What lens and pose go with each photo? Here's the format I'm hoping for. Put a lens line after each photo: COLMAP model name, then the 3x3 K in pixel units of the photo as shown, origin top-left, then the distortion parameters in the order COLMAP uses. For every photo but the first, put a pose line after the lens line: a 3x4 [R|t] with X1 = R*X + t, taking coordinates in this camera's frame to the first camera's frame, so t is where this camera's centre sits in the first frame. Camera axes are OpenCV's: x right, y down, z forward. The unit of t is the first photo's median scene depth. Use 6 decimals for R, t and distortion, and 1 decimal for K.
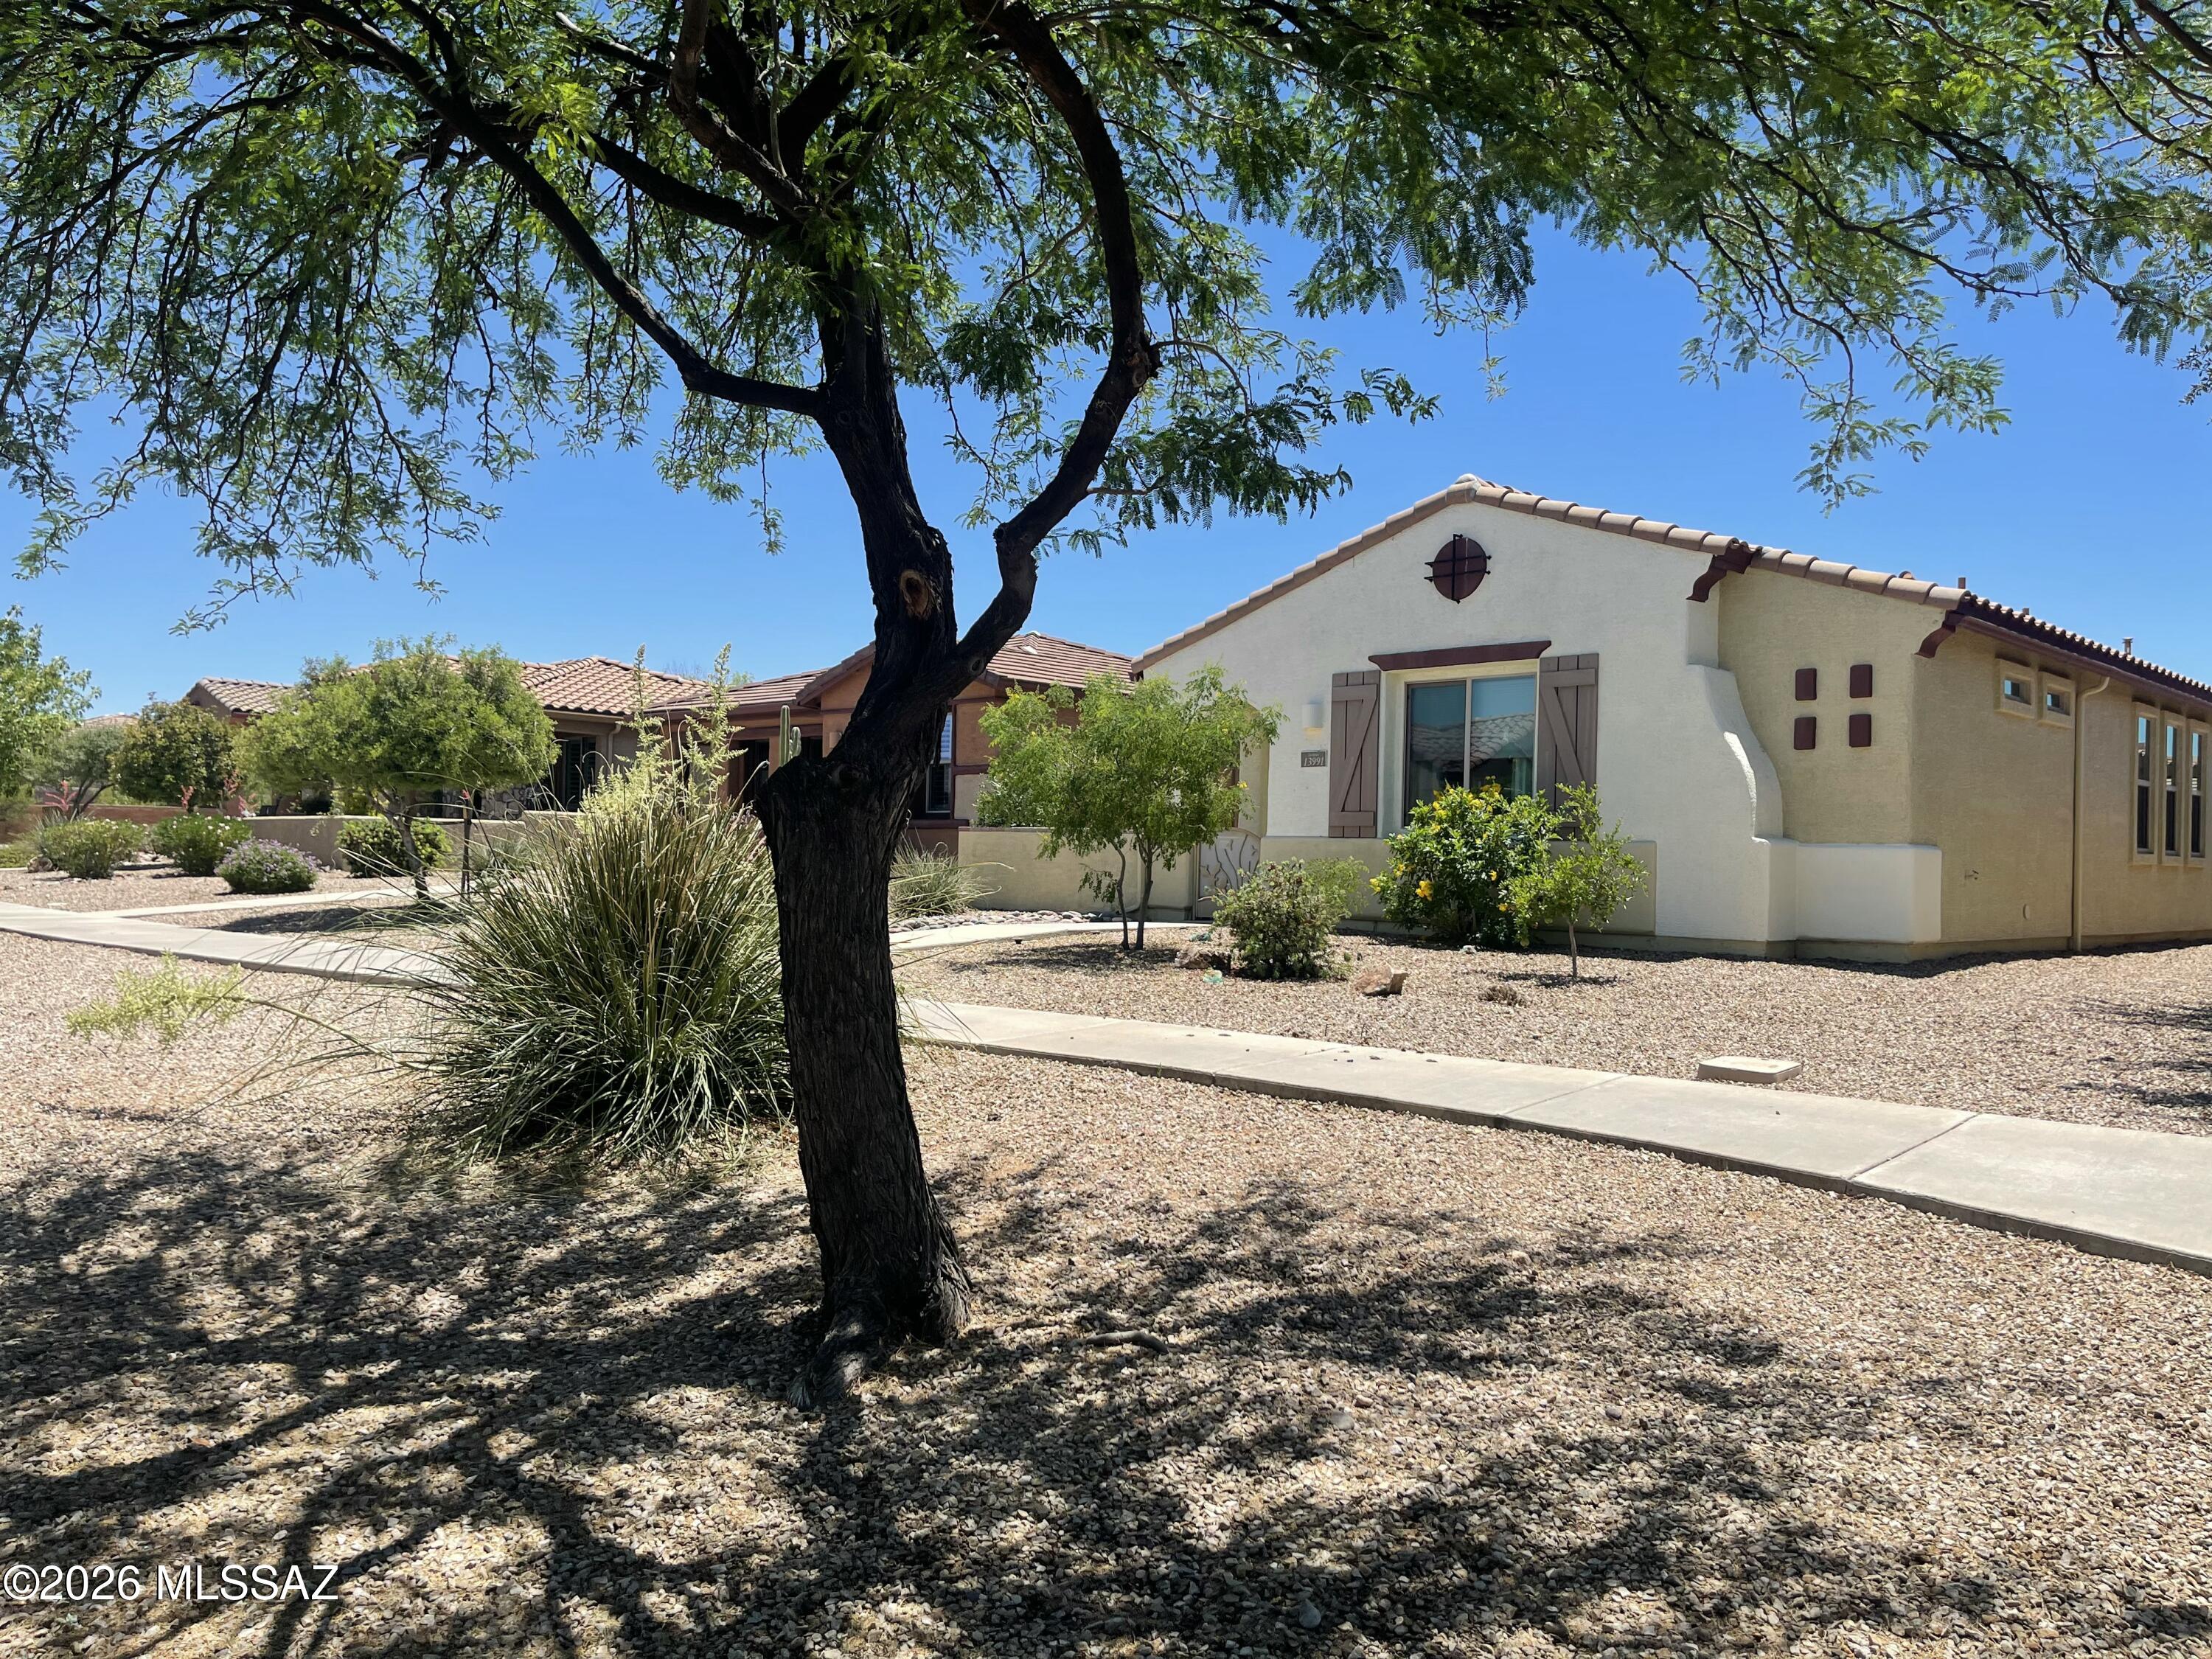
lens RADIAL K [[1640.4, 0, 1082.8], [0, 1640.4, 840.9], [0, 0, 1]] dist [0.057994, -0.080442]
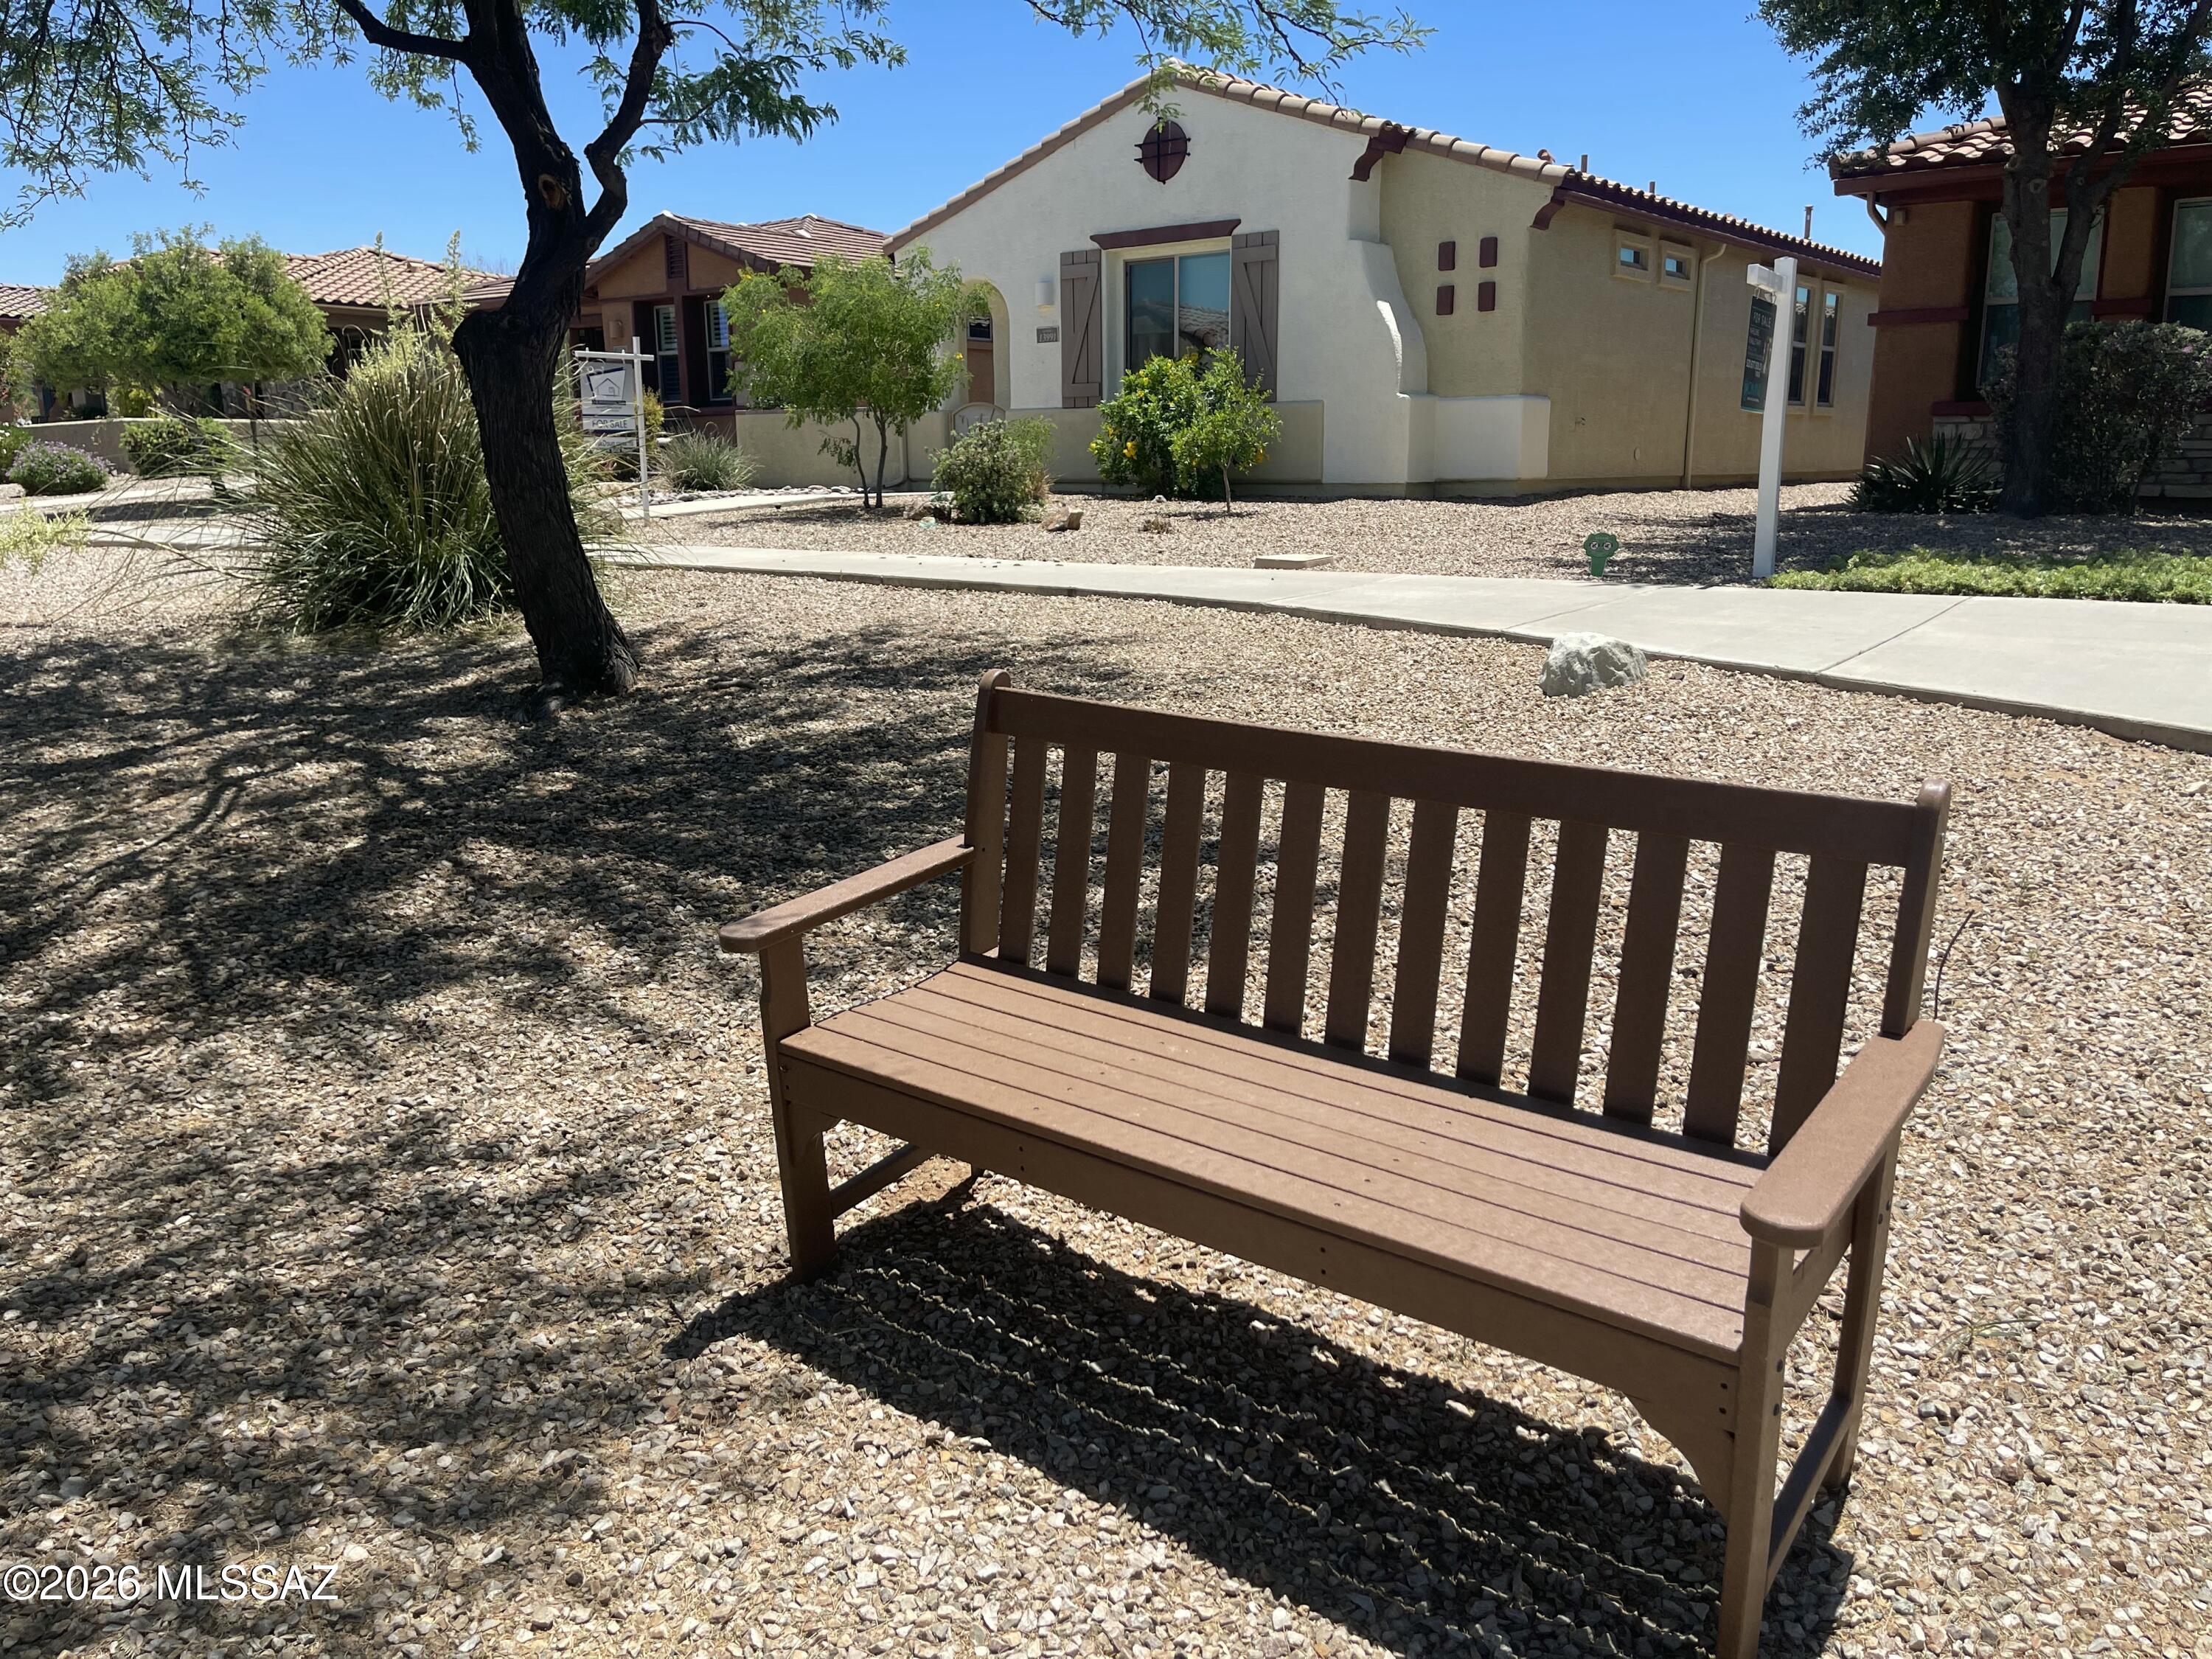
lens RADIAL K [[1640.4, 0, 1114.2], [0, 1640.4, 827.5], [0, 0, 1]] dist [0.057994, -0.080442]
pose [[0.993352, -0.051920, 0.102738, 0.076223], [0.027085, 0.972866, 0.229777, 0.026404], [-0.111881, -0.225467, 0.967805, -0.214847]]
